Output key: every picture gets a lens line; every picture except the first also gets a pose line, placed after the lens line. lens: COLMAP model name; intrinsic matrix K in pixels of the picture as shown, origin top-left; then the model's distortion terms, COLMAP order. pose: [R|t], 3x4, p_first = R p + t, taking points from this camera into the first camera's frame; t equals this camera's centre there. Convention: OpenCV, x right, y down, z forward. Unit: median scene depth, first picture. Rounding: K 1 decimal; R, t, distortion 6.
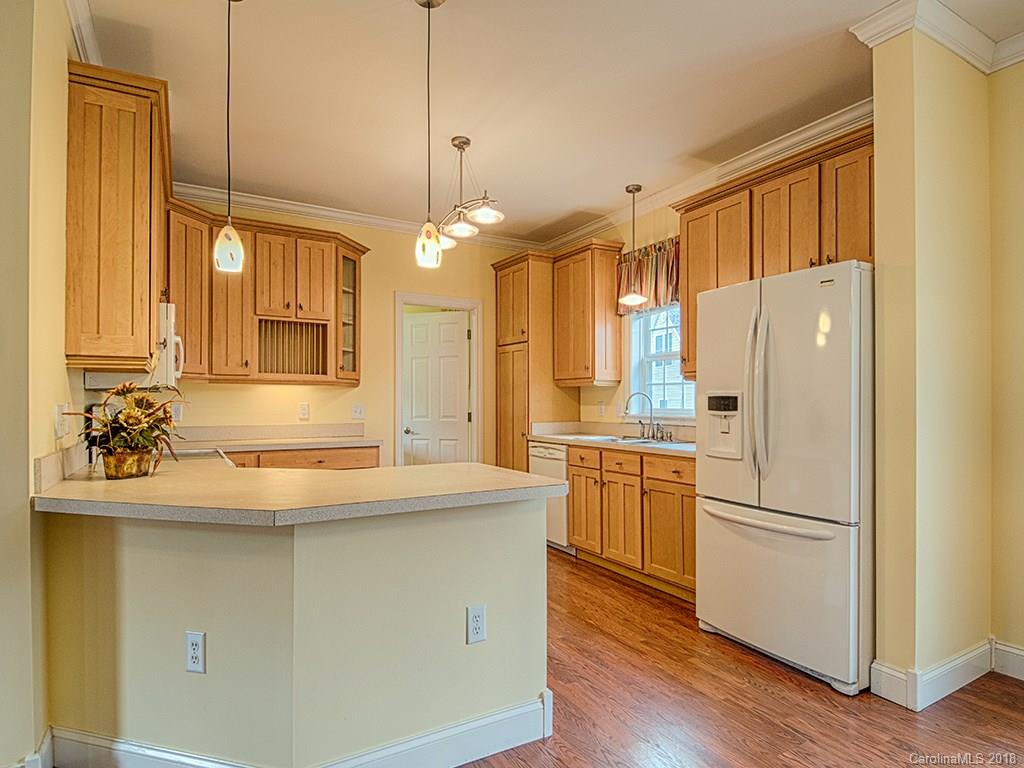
lens RADIAL K [[562.4, 0, 499.4], [0, 562.4, 400.9], [0, 0, 1]] dist [-0.004335, -0.007658]
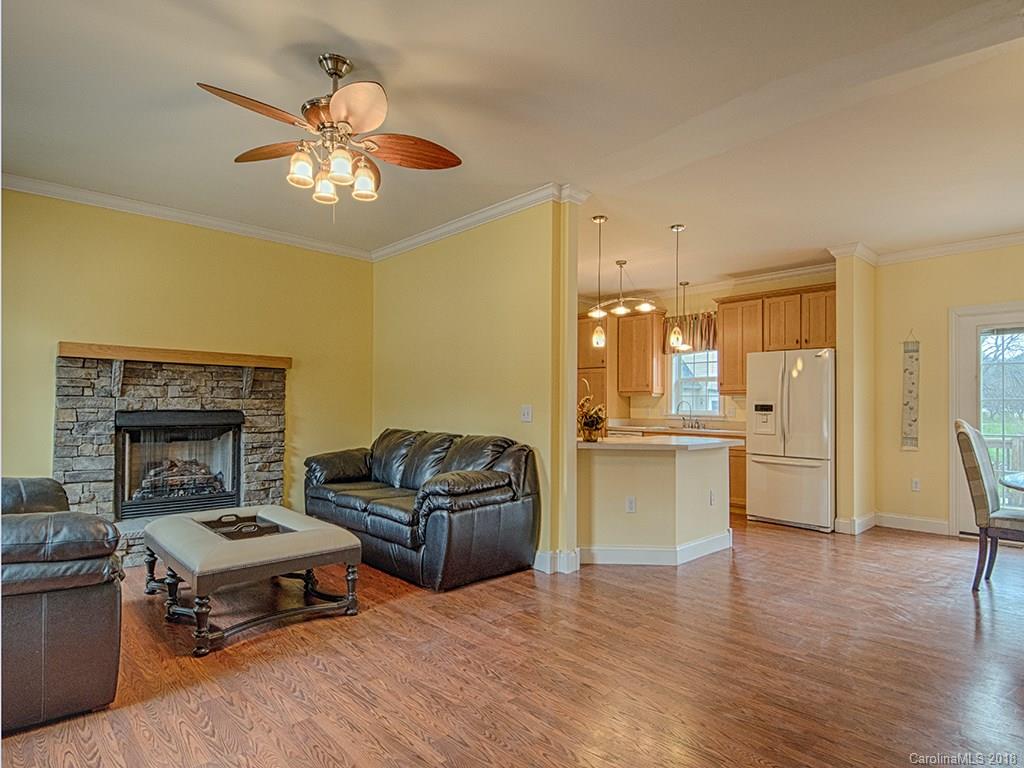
lens RADIAL K [[546.4, 0, 515.9], [0, 546.4, 392.6], [0, 0, 1]] dist [0.006099, 0.000514]
pose [[0.970222, 0.016401, 0.241662, -0.805757], [-0.011897, 0.999728, -0.020083, -0.000668], [-0.241926, 0.016610, 0.970153, -0.614693]]
